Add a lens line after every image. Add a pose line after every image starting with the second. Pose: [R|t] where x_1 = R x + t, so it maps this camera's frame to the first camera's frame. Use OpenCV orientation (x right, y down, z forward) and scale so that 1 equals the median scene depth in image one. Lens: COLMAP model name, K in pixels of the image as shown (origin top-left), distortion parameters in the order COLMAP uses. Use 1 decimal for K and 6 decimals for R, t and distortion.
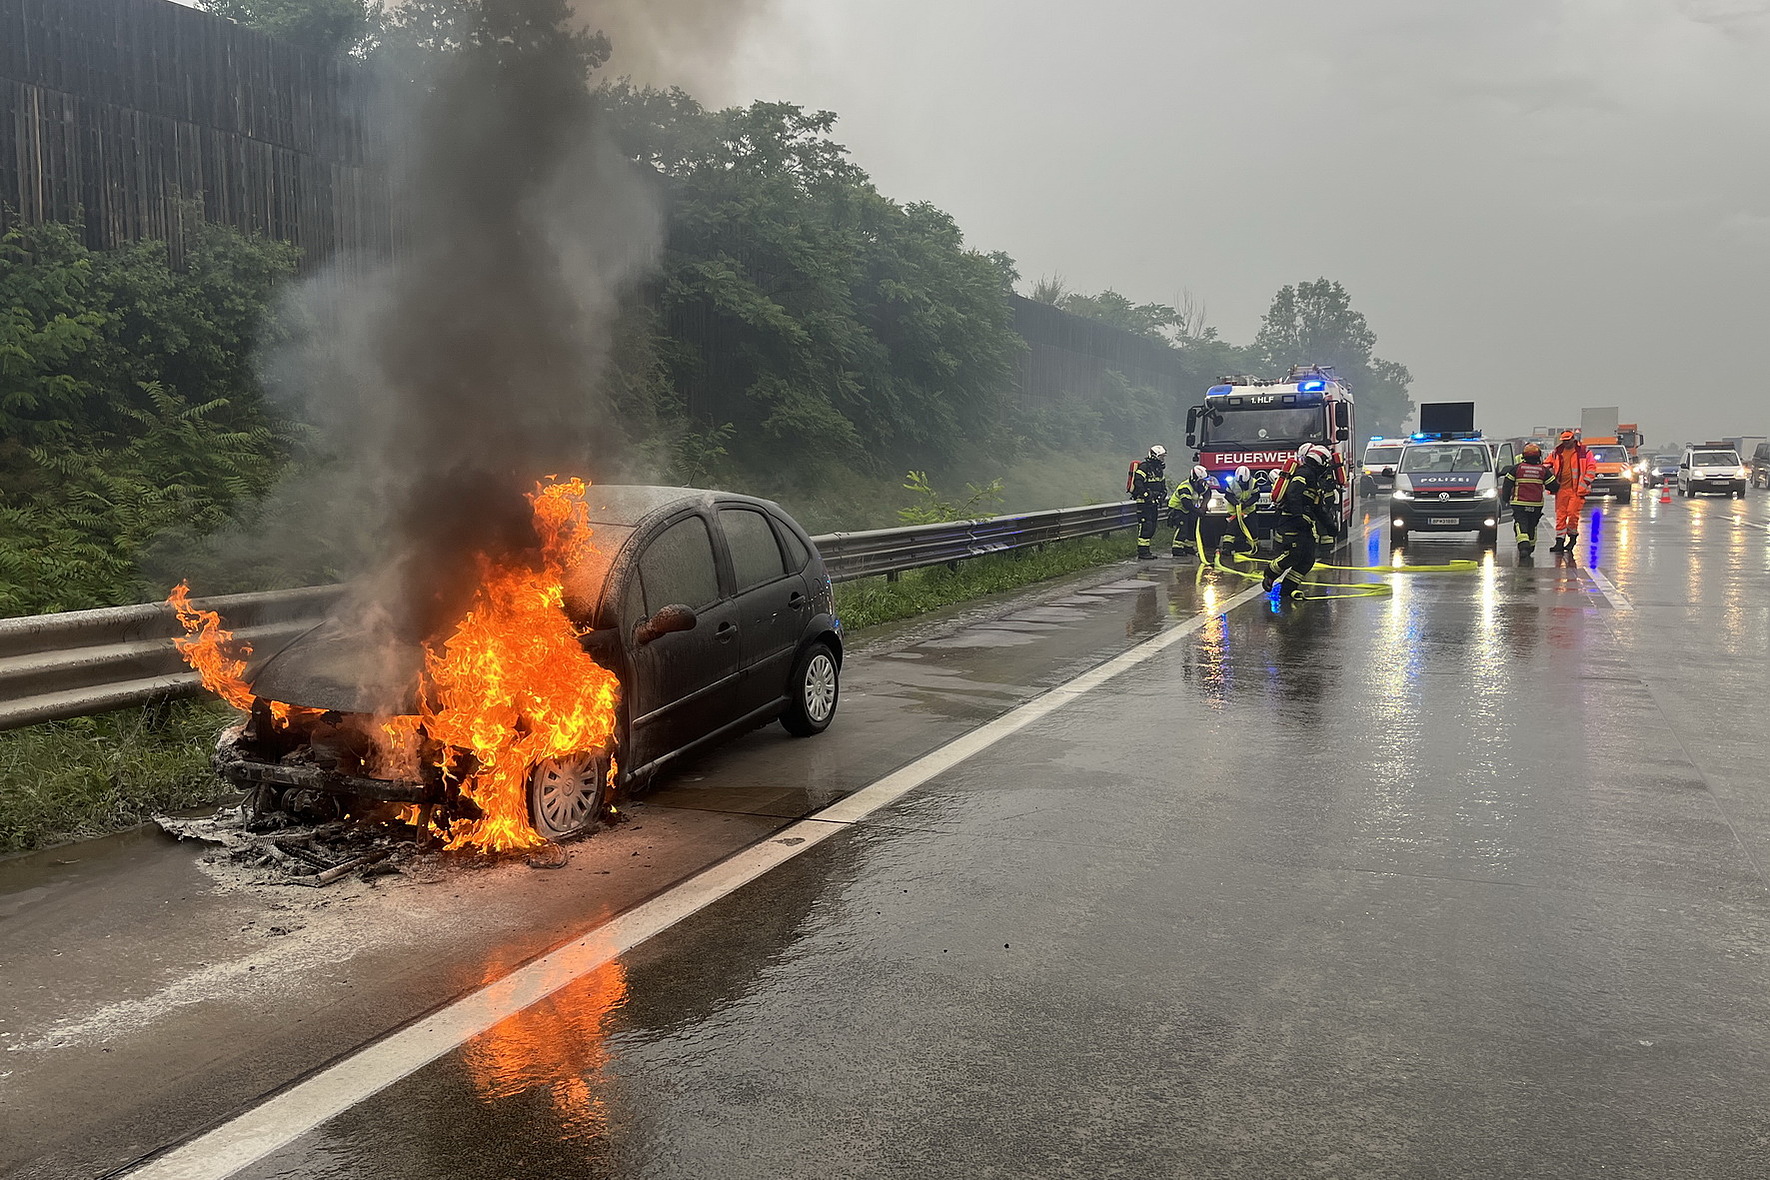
lens RADIAL K [[1431.3, 0, 885.0], [0, 1431.3, 590.0], [0, 0, 1]] dist [0.008927, 0.006542]
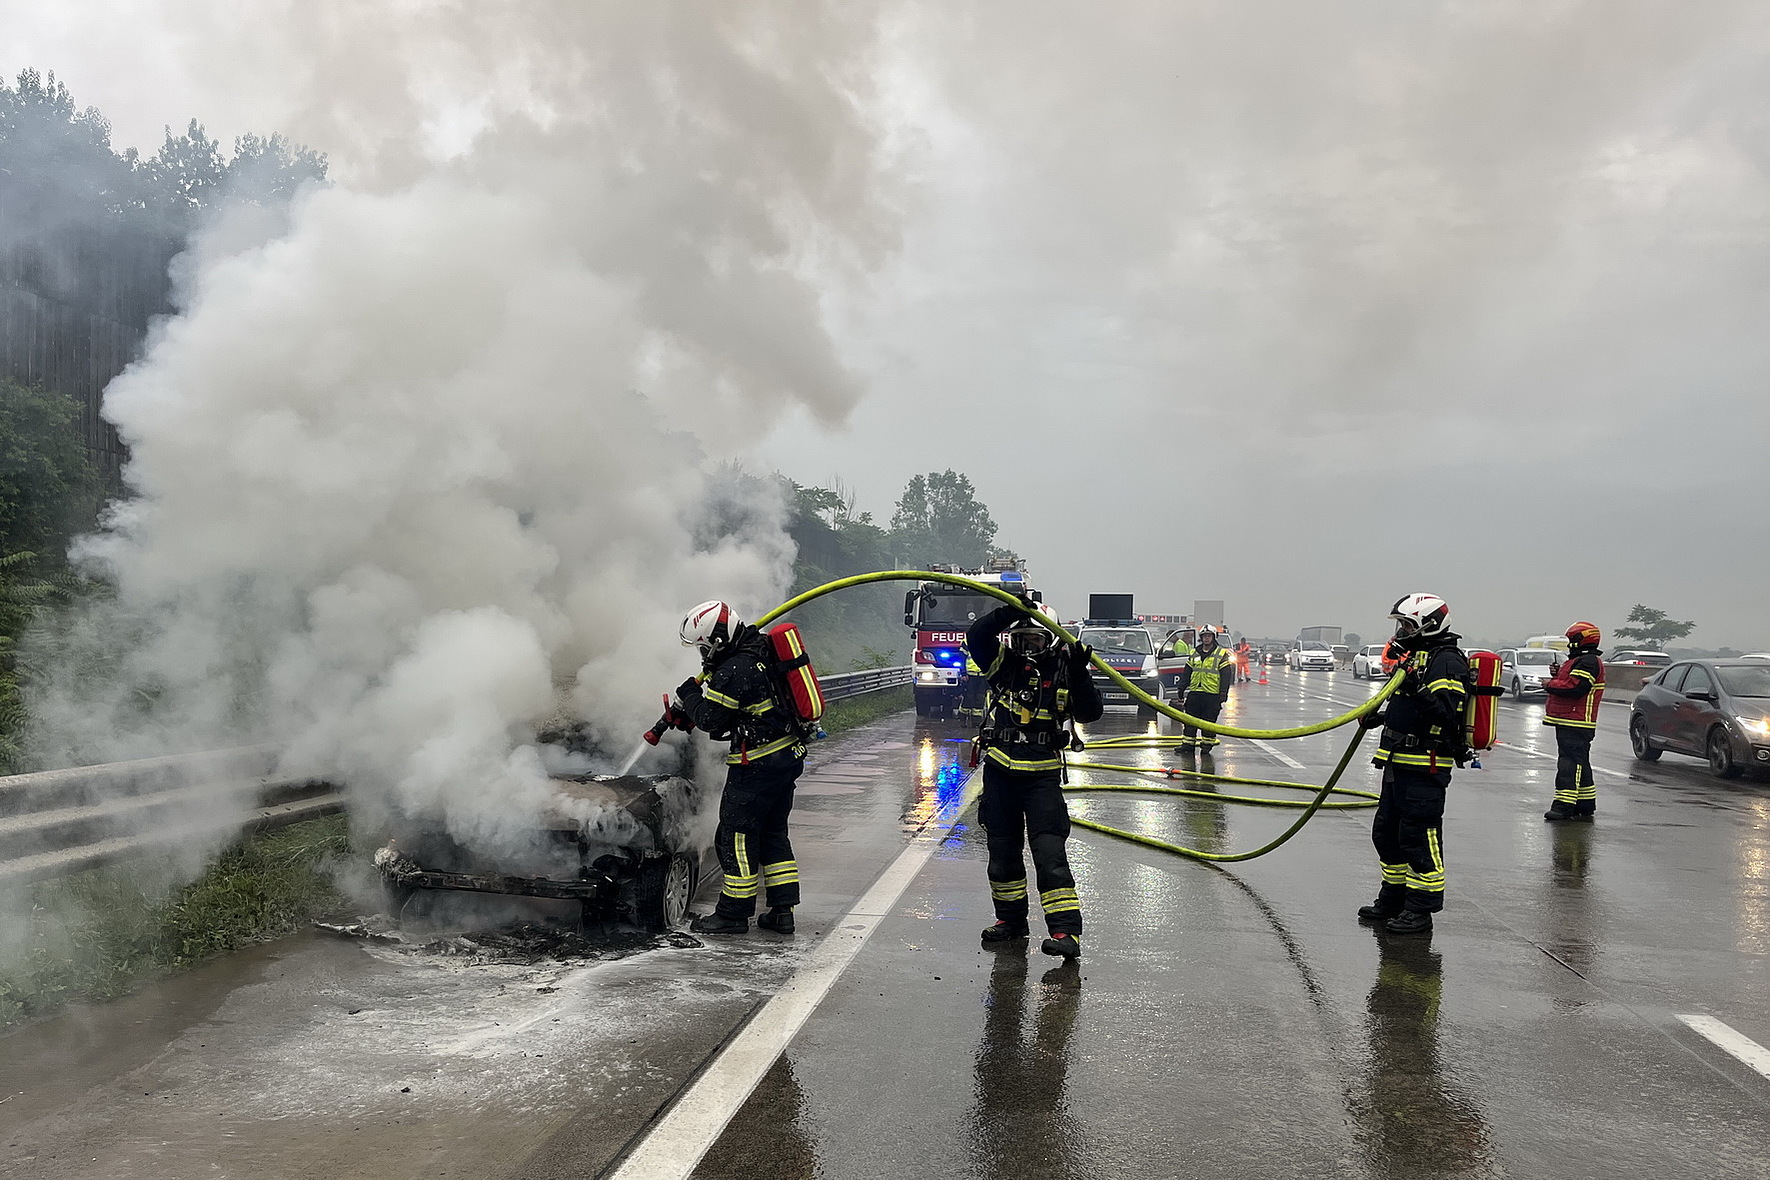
lens RADIAL K [[1431.3, 0, 885.0], [0, 1431.3, 590.0], [0, 0, 1]] dist [0.008927, 0.006542]
pose [[0.966458, 0.035559, 0.254350, -0.080179], [-0.005014, 0.992792, -0.119745, 0.005543], [-0.256774, 0.114454, 0.959670, -0.061562]]
